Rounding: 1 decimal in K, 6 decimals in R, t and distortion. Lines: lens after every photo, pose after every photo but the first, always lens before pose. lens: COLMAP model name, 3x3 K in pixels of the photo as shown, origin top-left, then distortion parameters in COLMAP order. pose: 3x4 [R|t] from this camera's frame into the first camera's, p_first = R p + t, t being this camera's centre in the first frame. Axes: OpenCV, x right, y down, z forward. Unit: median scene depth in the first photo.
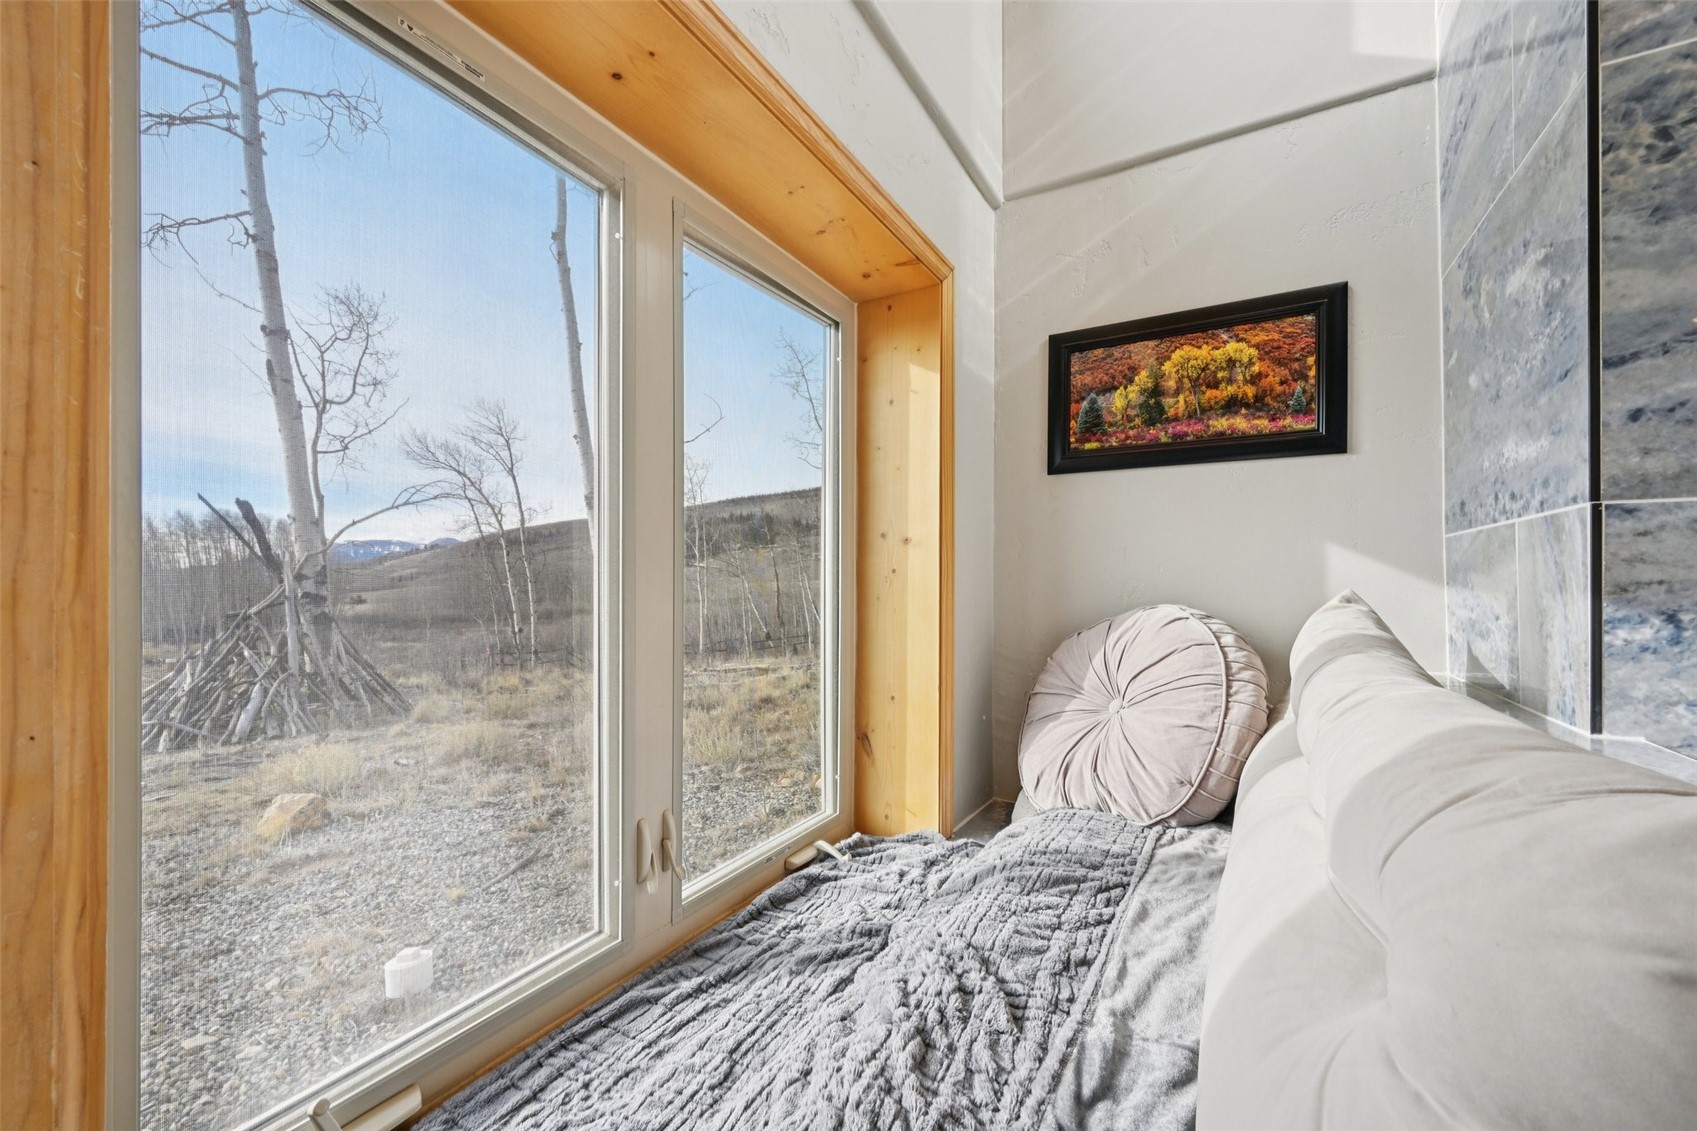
lens RADIAL K [[664.5, 0, 849.5], [0, 664.5, 582.0], [0, 0, 1]] dist [0.000443, 0.000456]
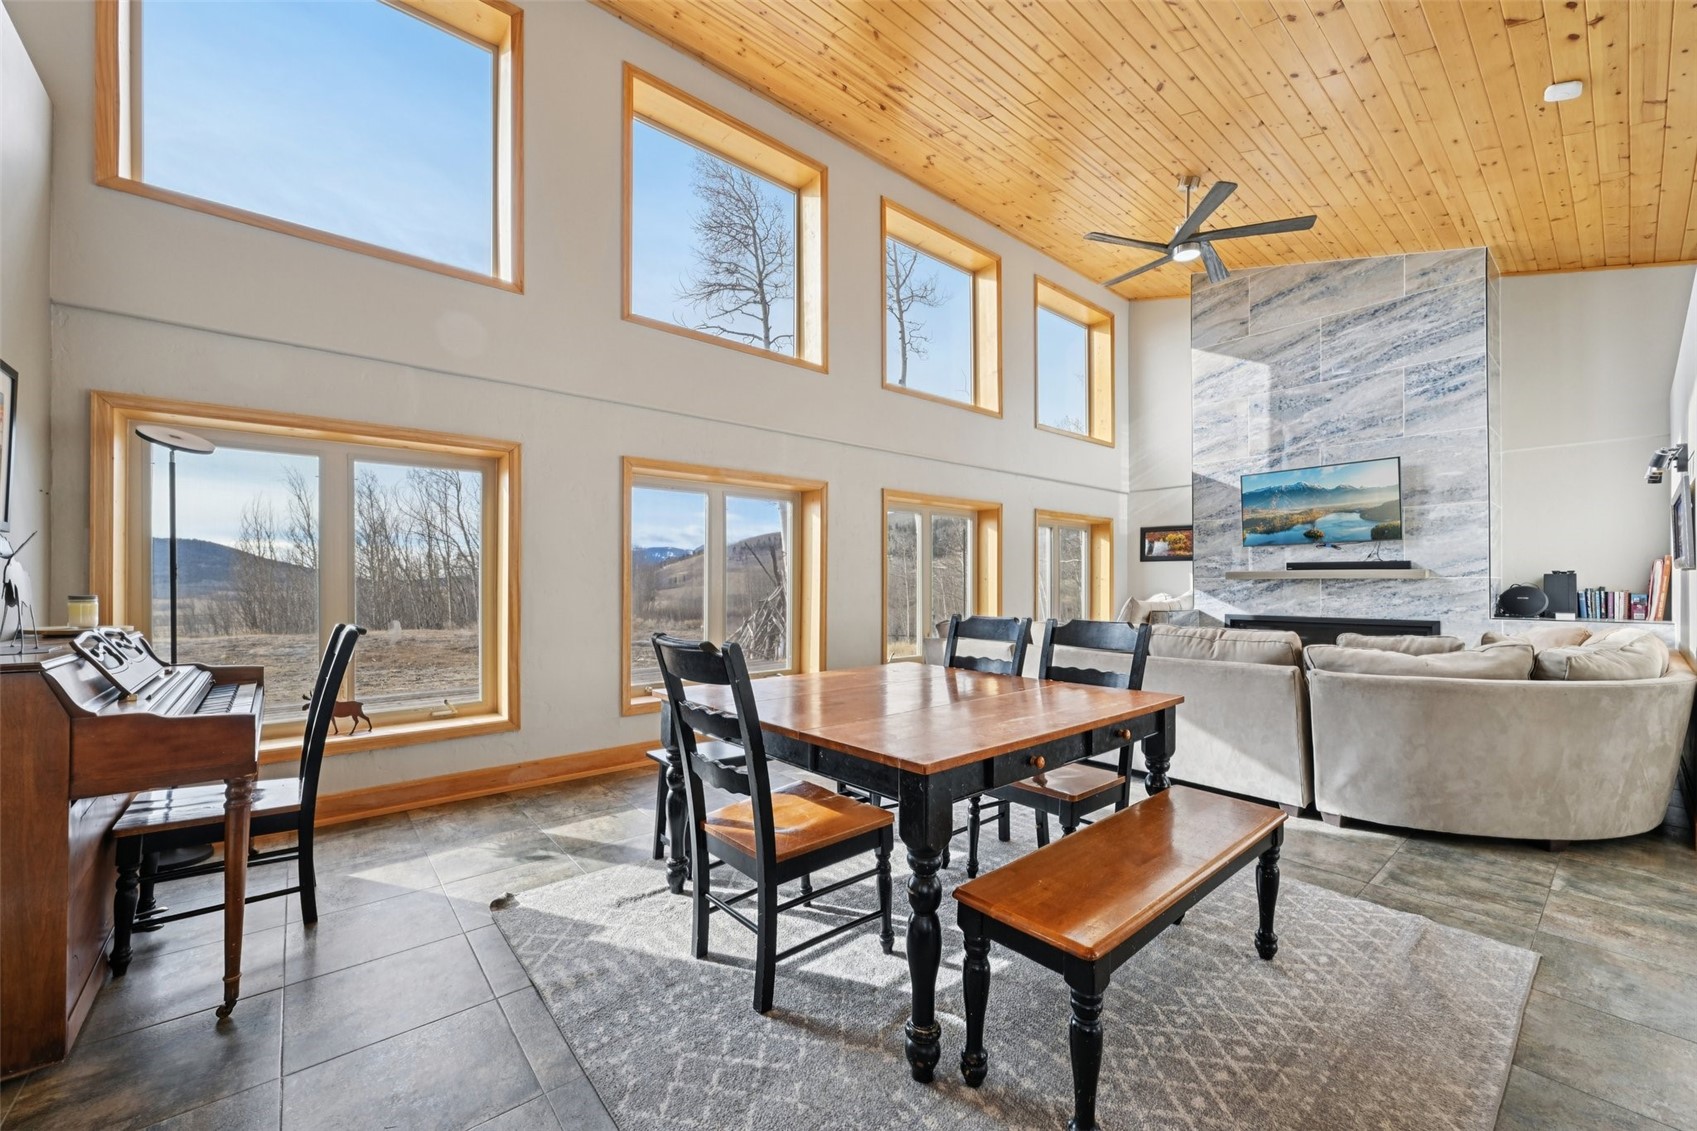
lens RADIAL K [[662.8, 0, 853.8], [0, 662.8, 580.2], [0, 0, 1]] dist [-0.002194, -0.000054]
pose [[0.947624, -0.002322, -0.319381, -0.078024], [0.001386, 0.999994, -0.003157, -0.043586], [0.319386, 0.002549, 0.947621, -3.903951]]
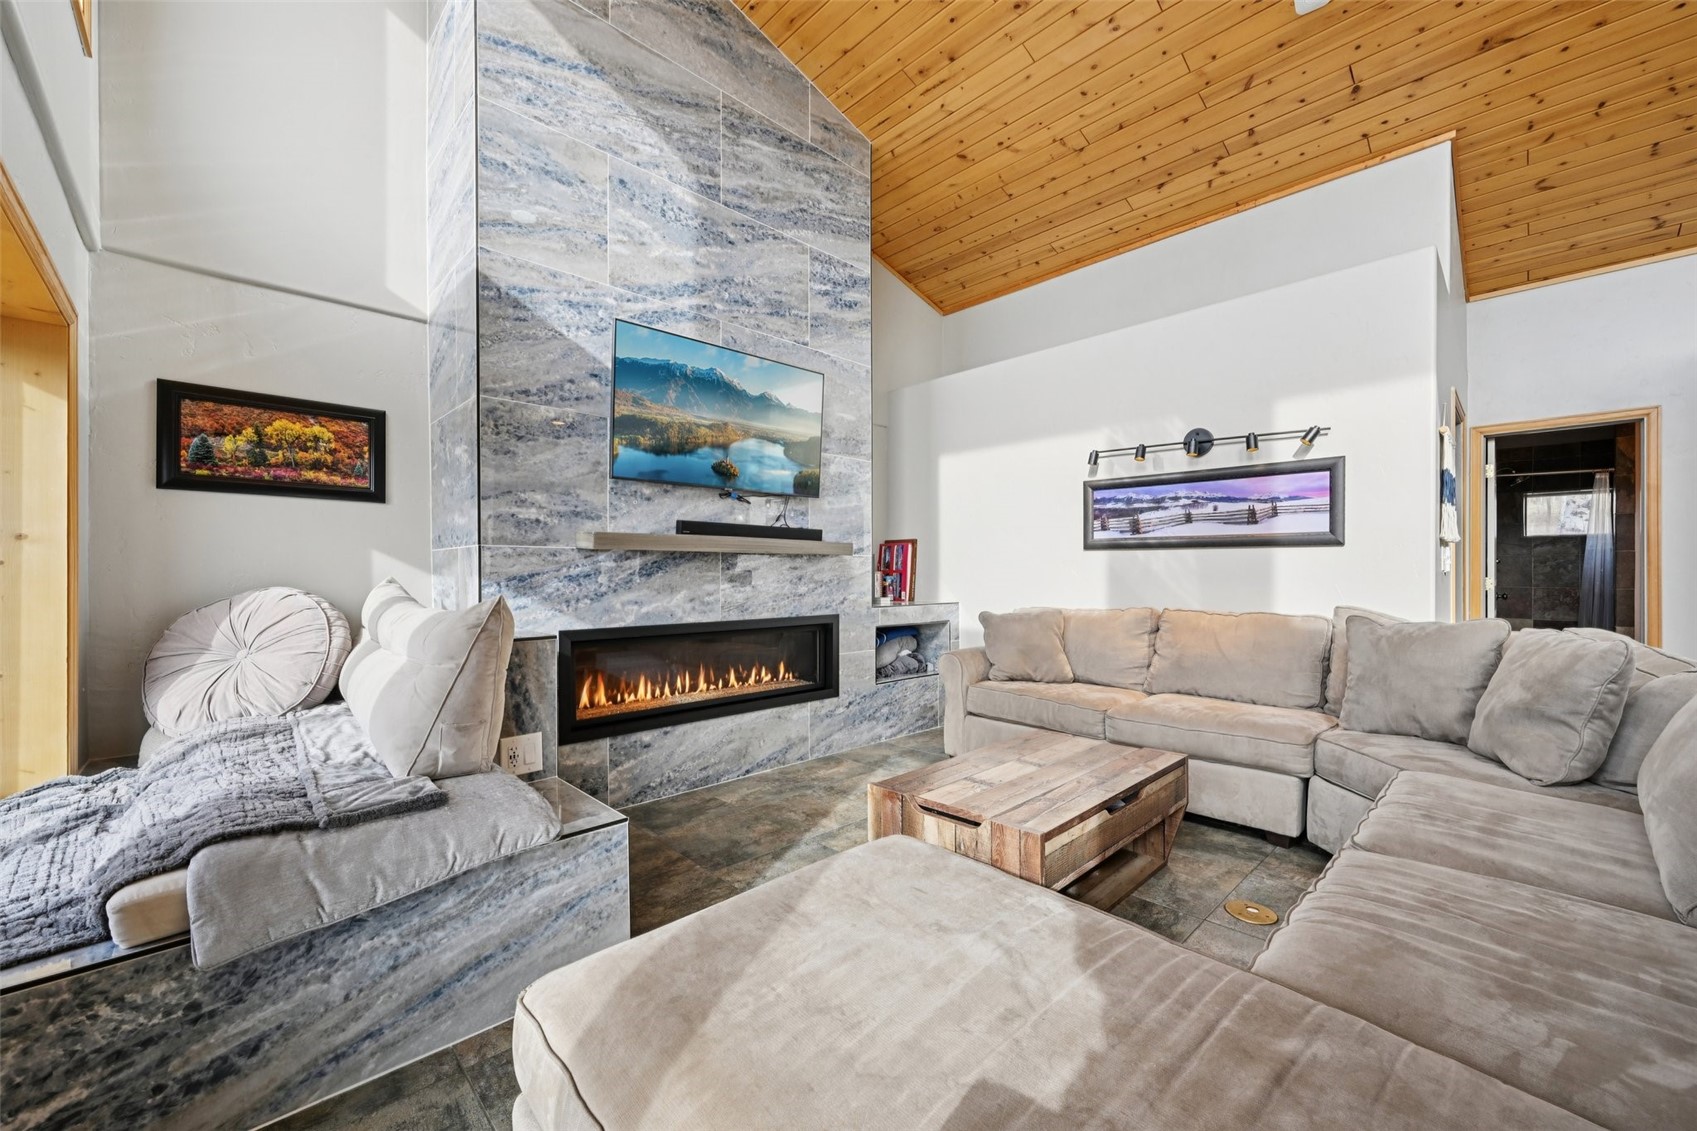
lens RADIAL K [[661.9, 0, 852.5], [0, 661.9, 573.6], [0, 0, 1]] dist [-0.002013, -0.000109]
pose [[0.260651, -0.000392, 0.965433, -0.655052], [0.000860, 1.000000, 0.000174, 0.002664], [-0.965433, 0.000785, 0.260651, -0.698915]]
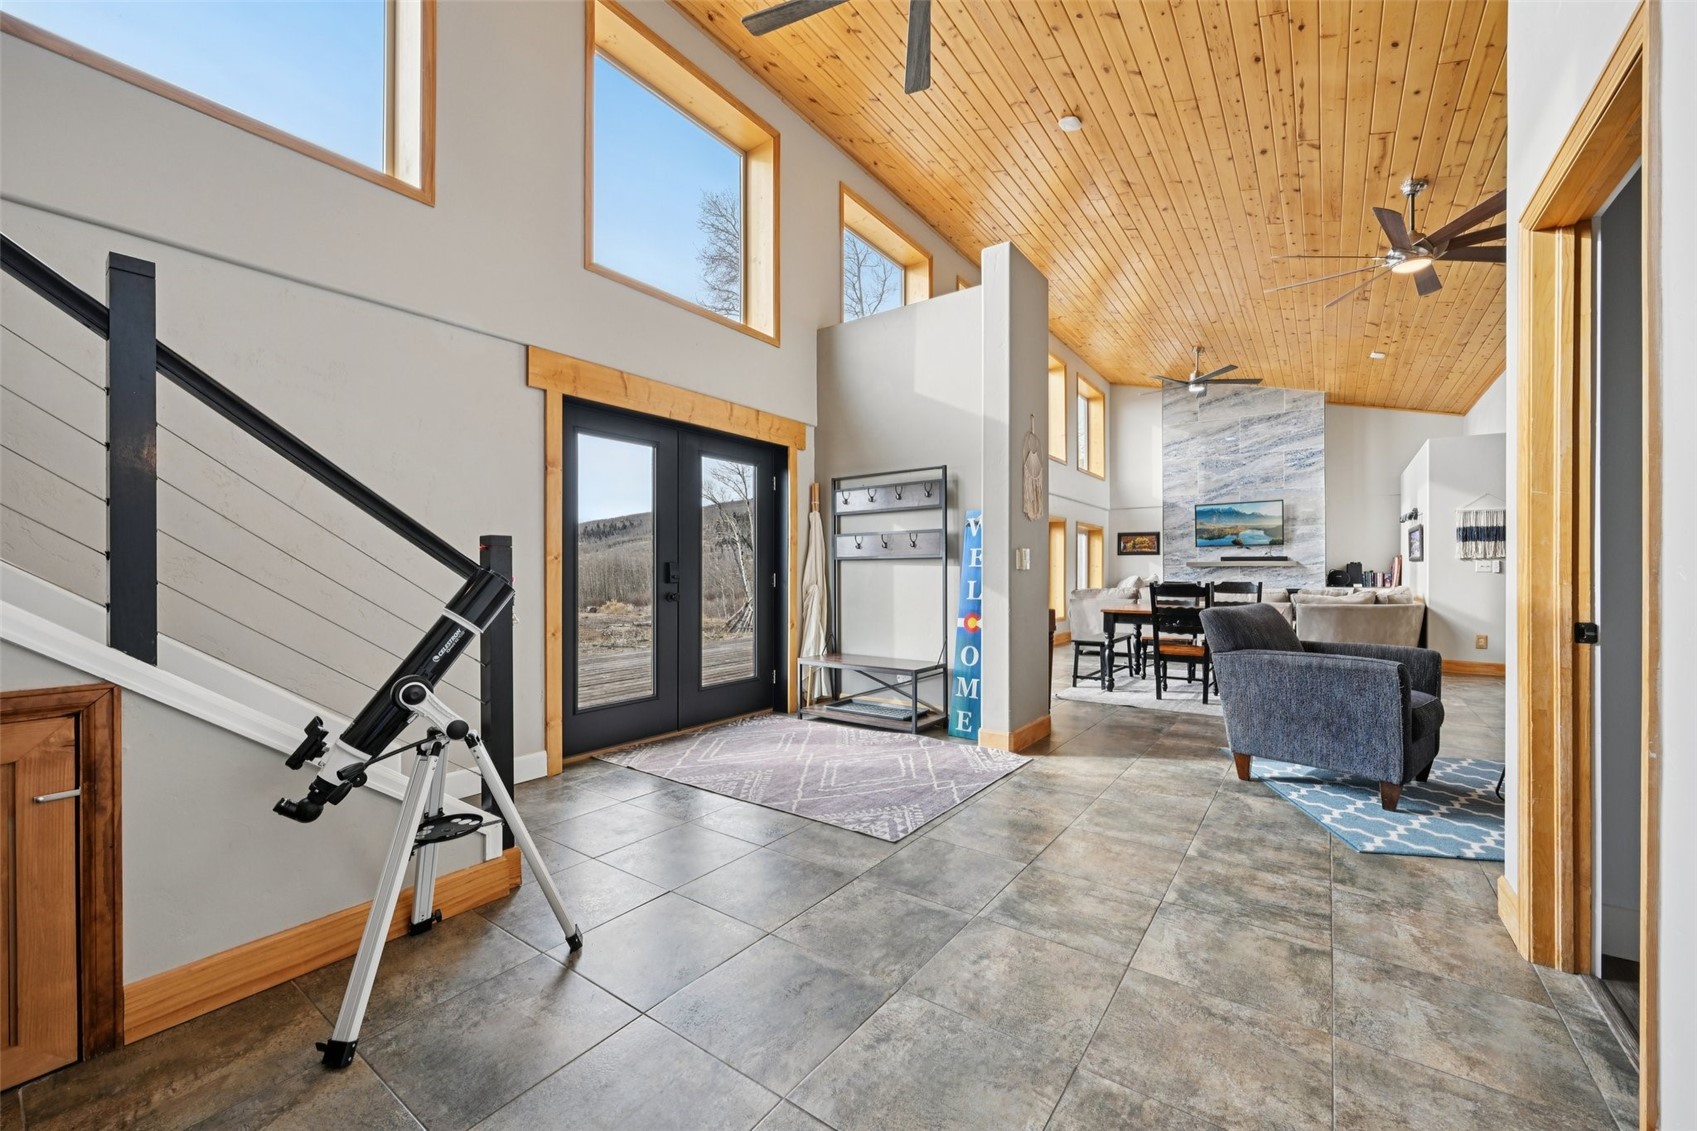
lens RADIAL K [[661.9, 0, 852.5], [0, 661.9, 573.6], [0, 0, 1]] dist [-0.002013, -0.000109]
pose [[0.996642, 0.000506, -0.081879, -1.921219], [-0.000318, 0.999997, 0.002308, -0.004152], [0.081880, -0.002274, 0.996640, -6.193053]]
